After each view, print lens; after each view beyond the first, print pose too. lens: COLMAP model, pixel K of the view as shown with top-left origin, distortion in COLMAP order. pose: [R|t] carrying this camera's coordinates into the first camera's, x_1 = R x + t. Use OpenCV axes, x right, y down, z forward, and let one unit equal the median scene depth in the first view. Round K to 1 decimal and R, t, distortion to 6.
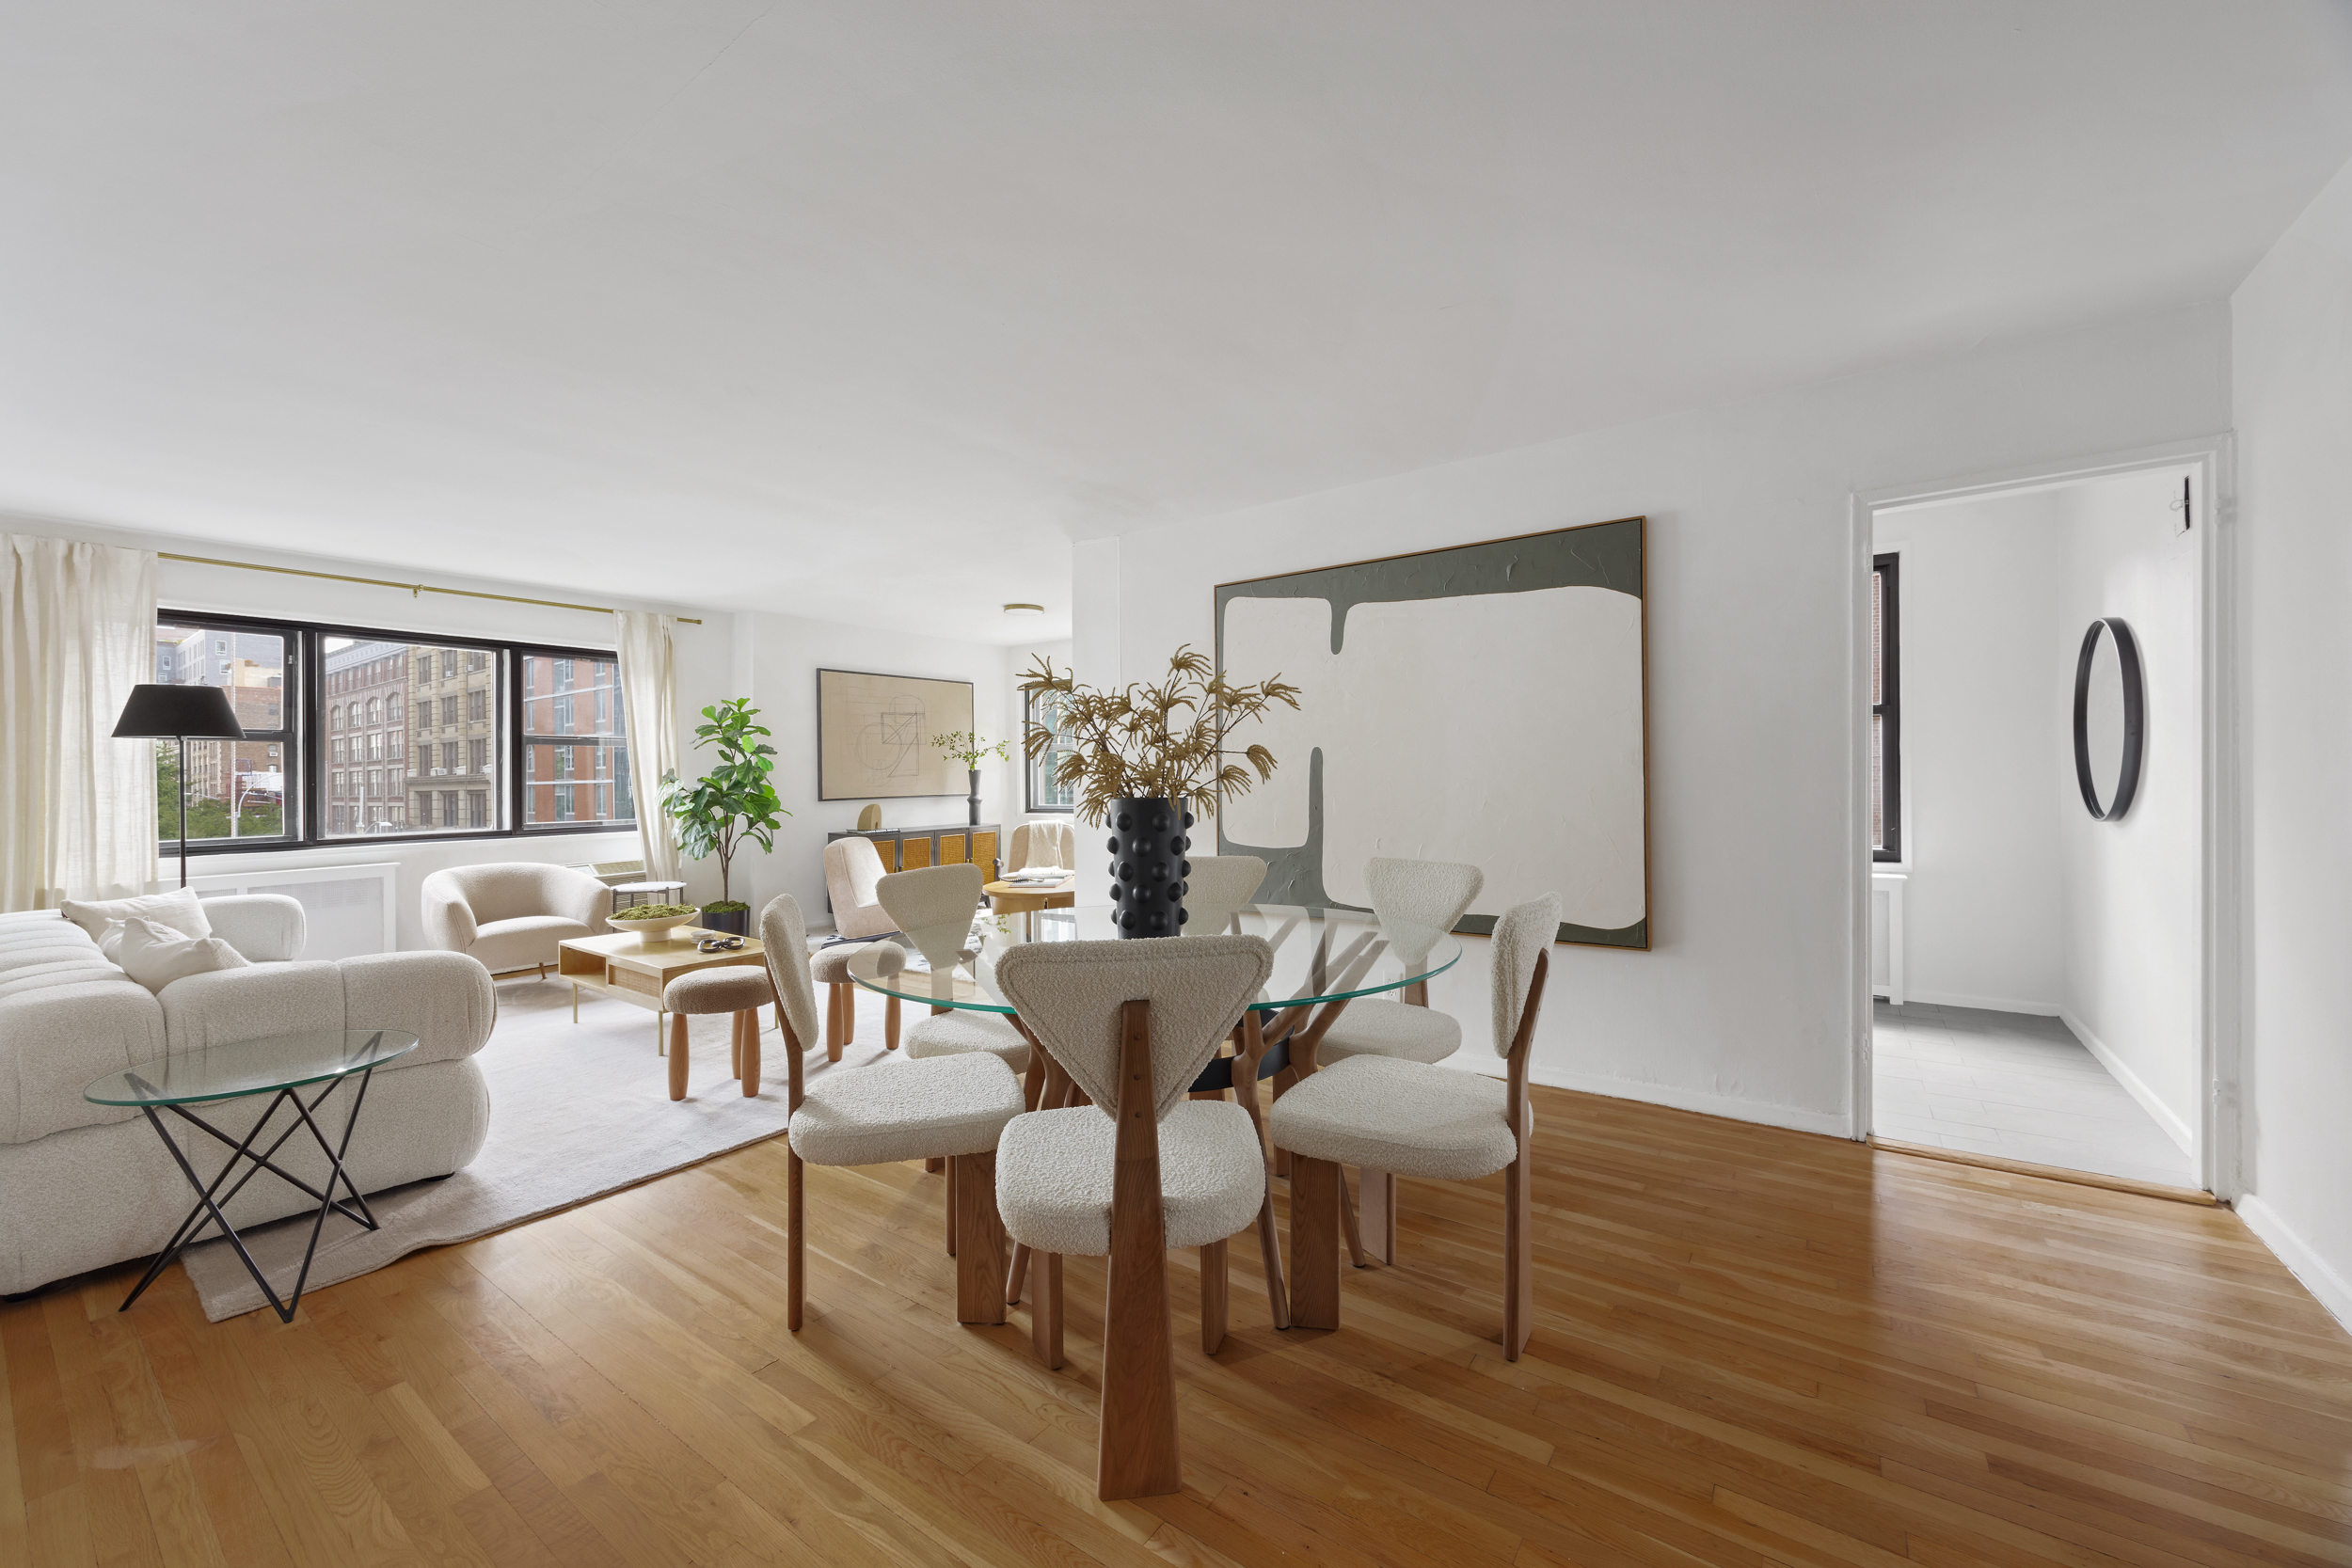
lens RADIAL K [[906.7, 0, 1176.0], [0, 906.7, 784.0], [0, 0, 1]] dist [0.000539, 0.000161]
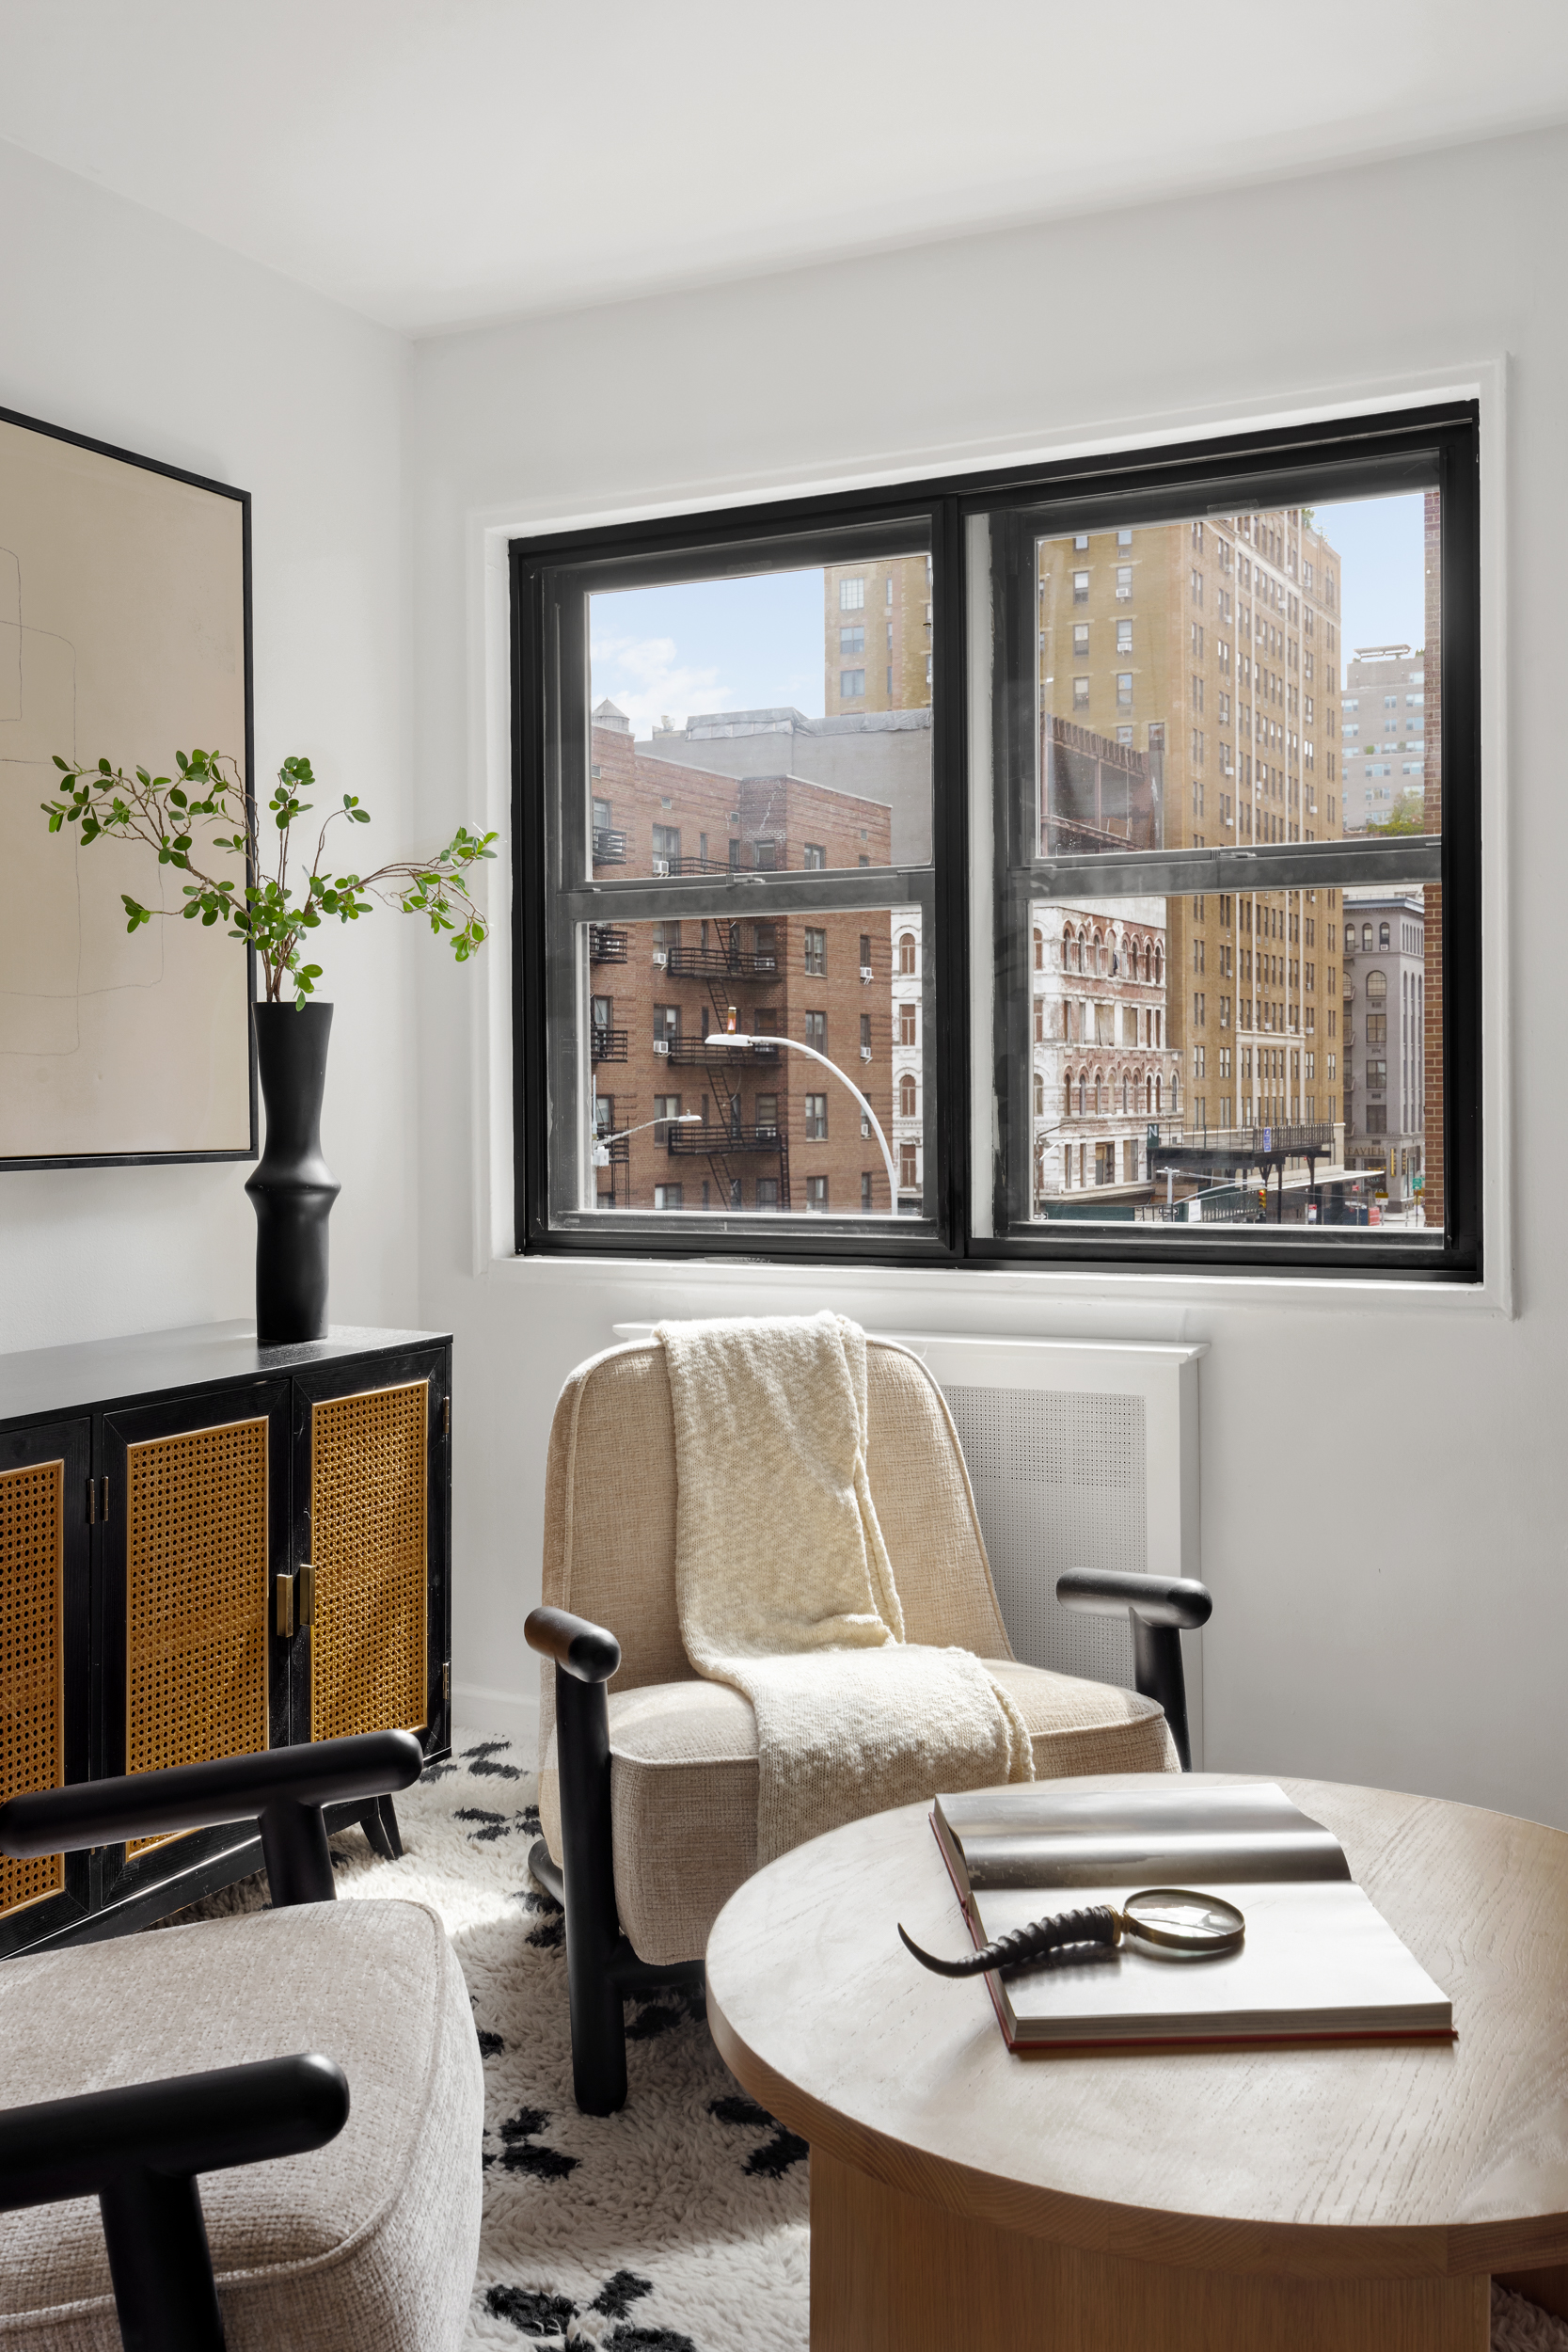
lens RADIAL K [[2239.3, 0, 745.5], [0, 2239.3, 1129.4], [0, 0, 1]] dist [0.003286, -0.000831]
pose [[0.989913, 0.001653, 0.141670, -0.357924], [-0.002821, 0.999964, 0.008043, 0.006792], [-0.141651, -0.008362, 0.989881, 1.068984]]
